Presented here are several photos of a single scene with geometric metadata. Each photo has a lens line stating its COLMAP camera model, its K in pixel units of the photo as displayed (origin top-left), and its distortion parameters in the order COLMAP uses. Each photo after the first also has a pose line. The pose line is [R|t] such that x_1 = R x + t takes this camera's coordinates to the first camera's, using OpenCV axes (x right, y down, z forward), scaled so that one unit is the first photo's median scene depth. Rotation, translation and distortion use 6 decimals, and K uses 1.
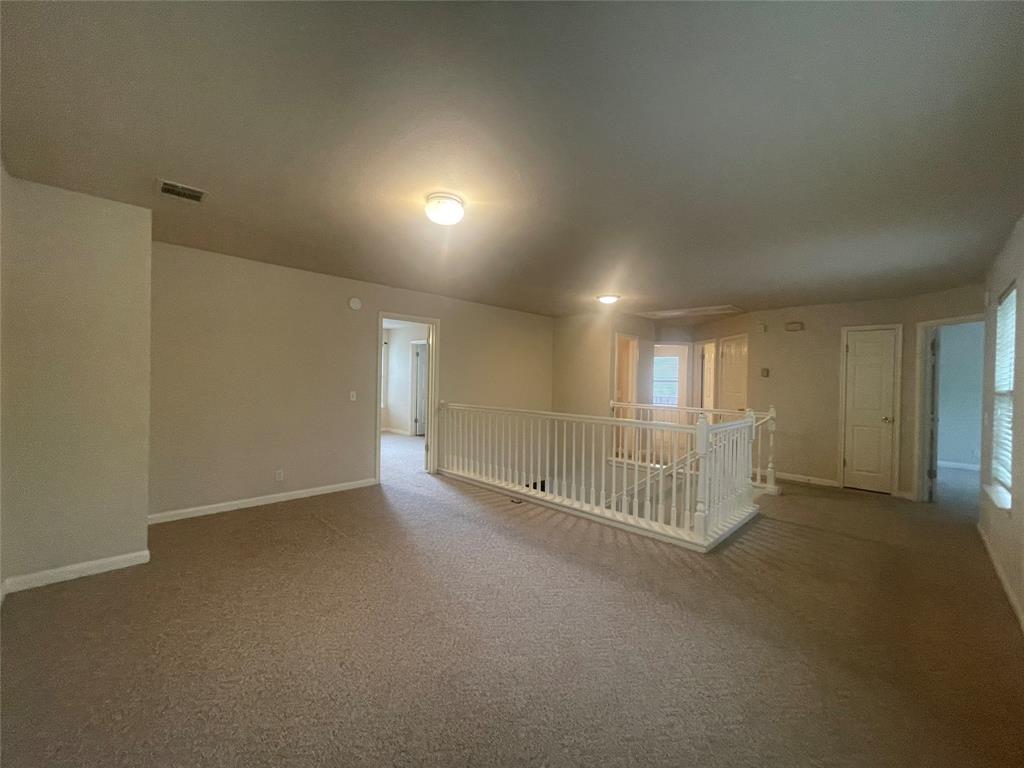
lens RADIAL K [[413.0, 0, 514.4], [0, 413.0, 381.8], [0, 0, 1]] dist [0.000851, 0.000521]
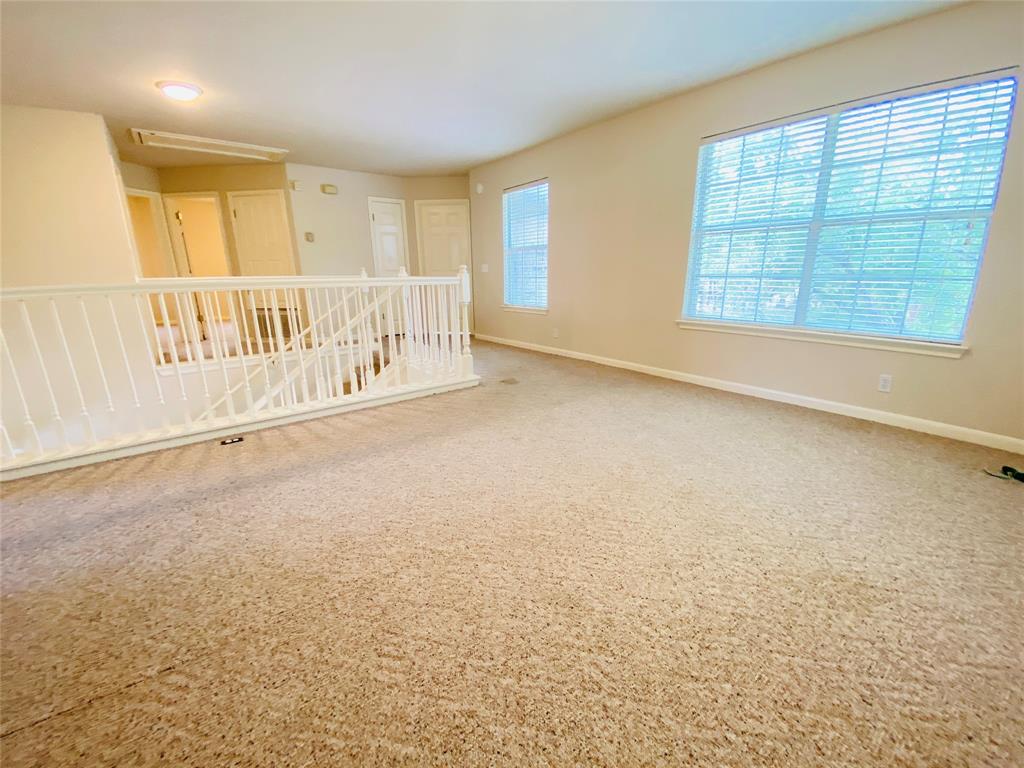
lens RADIAL K [[414.2, 0, 512.0], [0, 414.2, 384.0], [0, 0, 1]] dist [0.024642, -0.018824]
pose [[0.154070, -0.288270, 0.945073, -0.454295], [0.020961, 0.957232, 0.288562, 0.046380], [-0.987838, -0.024649, 0.153523, 0.498201]]
